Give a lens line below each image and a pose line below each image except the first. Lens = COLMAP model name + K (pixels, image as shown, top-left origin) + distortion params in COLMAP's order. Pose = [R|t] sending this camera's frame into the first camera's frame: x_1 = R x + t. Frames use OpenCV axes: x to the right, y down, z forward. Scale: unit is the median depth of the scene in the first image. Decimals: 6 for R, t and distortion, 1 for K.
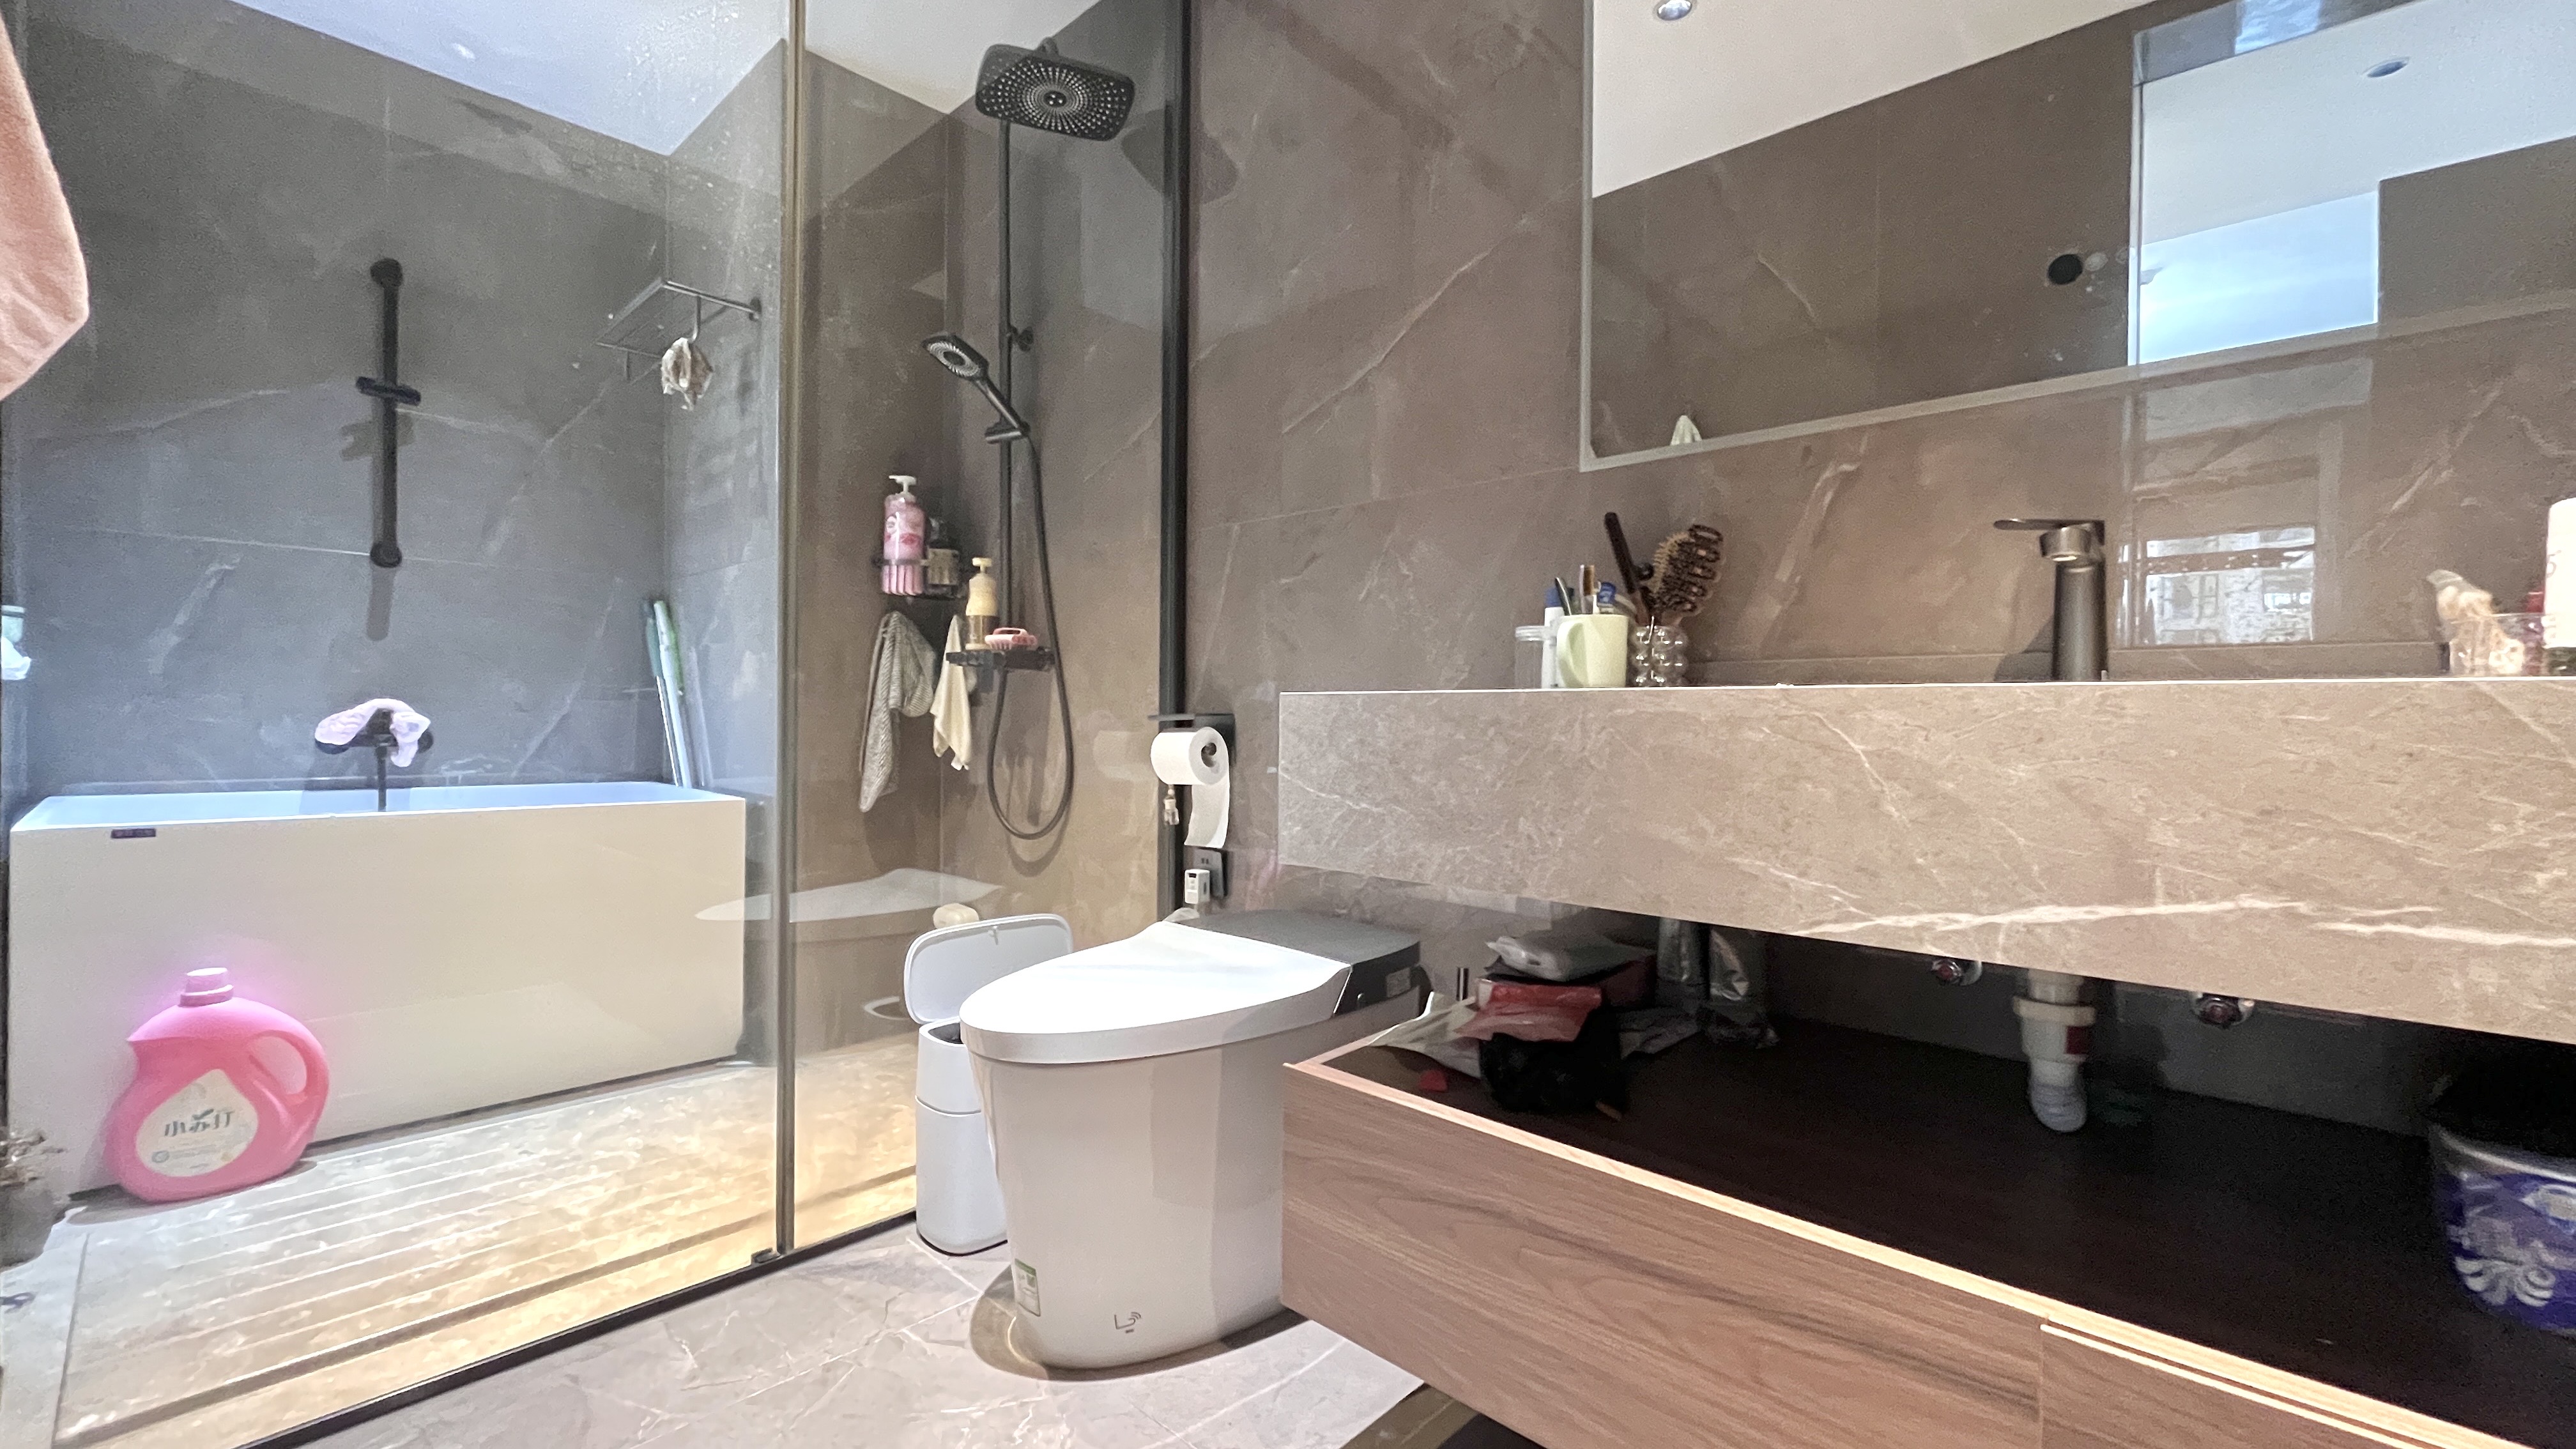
lens RADIAL K [[1038.1, 0, 1288.0], [0, 1038.1, 724.5], [0, 0, 1]] dist [-0.005923, 0.000646]
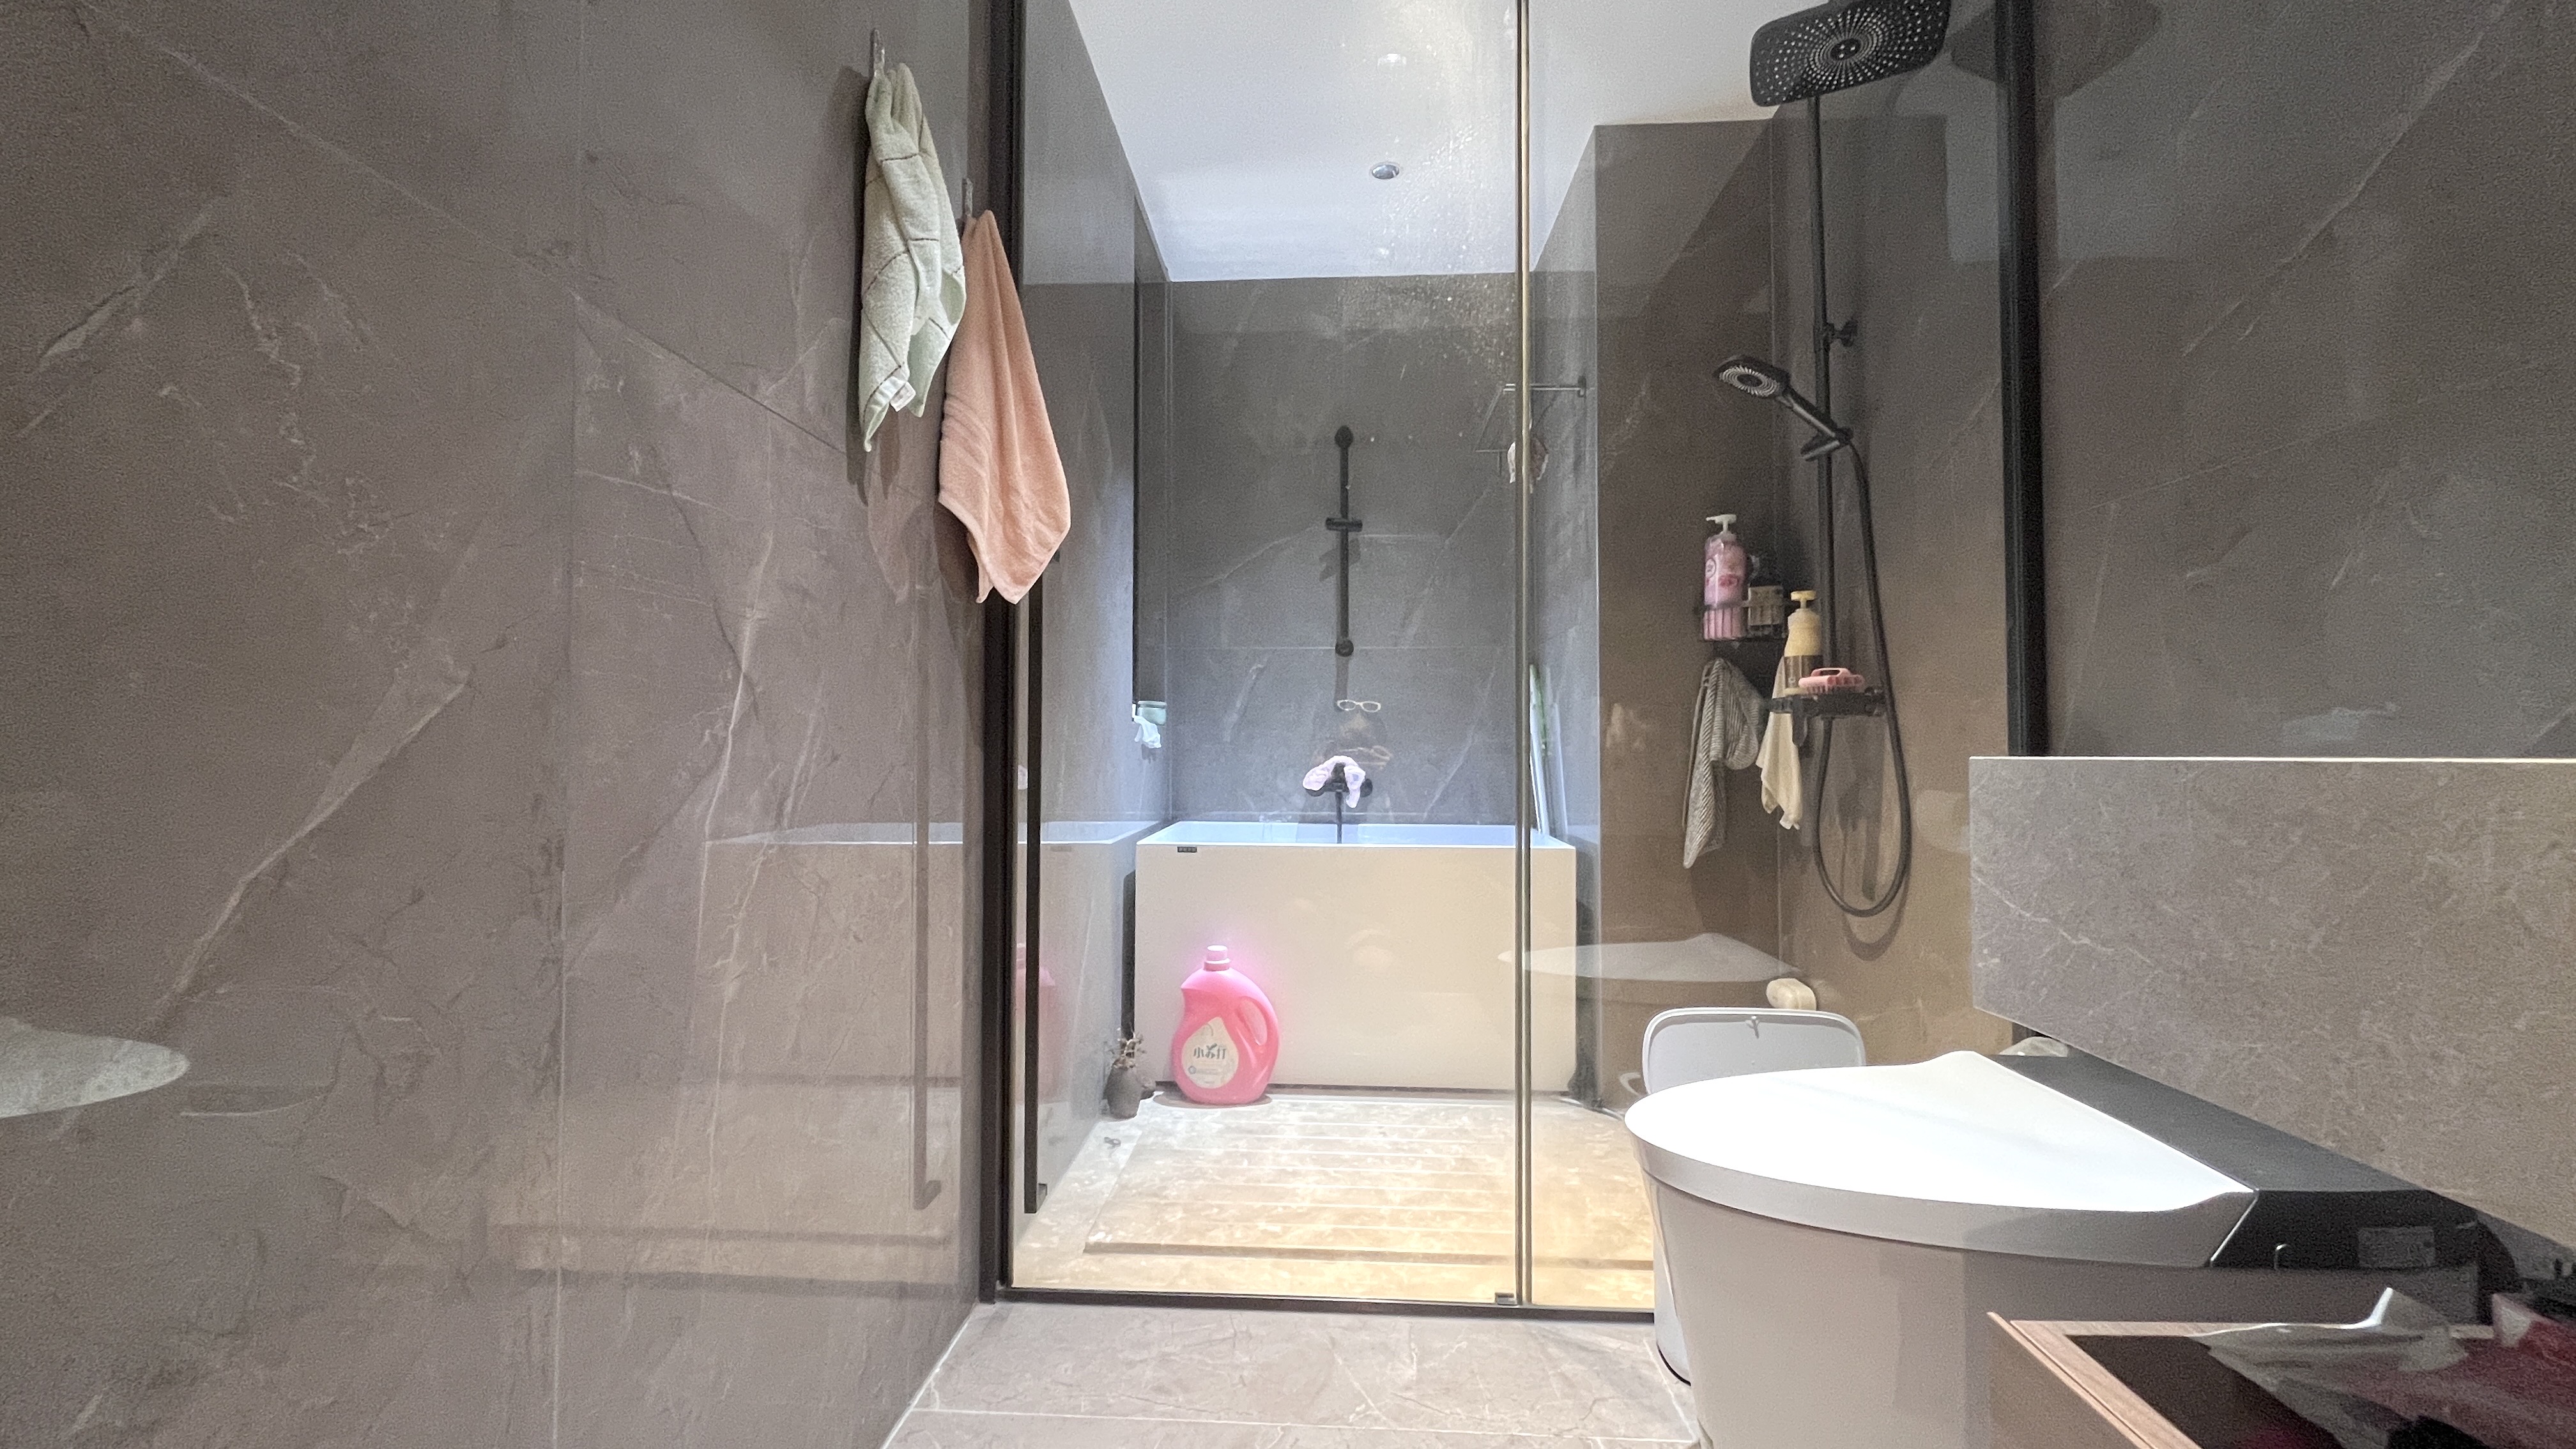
lens RADIAL K [[1038.1, 0, 1288.0], [0, 1038.1, 724.5], [0, 0, 1]] dist [-0.005923, 0.000646]
pose [[0.634028, -0.031291, -0.772677, 0.118796], [0.000521, 0.999198, -0.040036, -0.012436], [0.773310, 0.024982, 0.633535, 0.111399]]
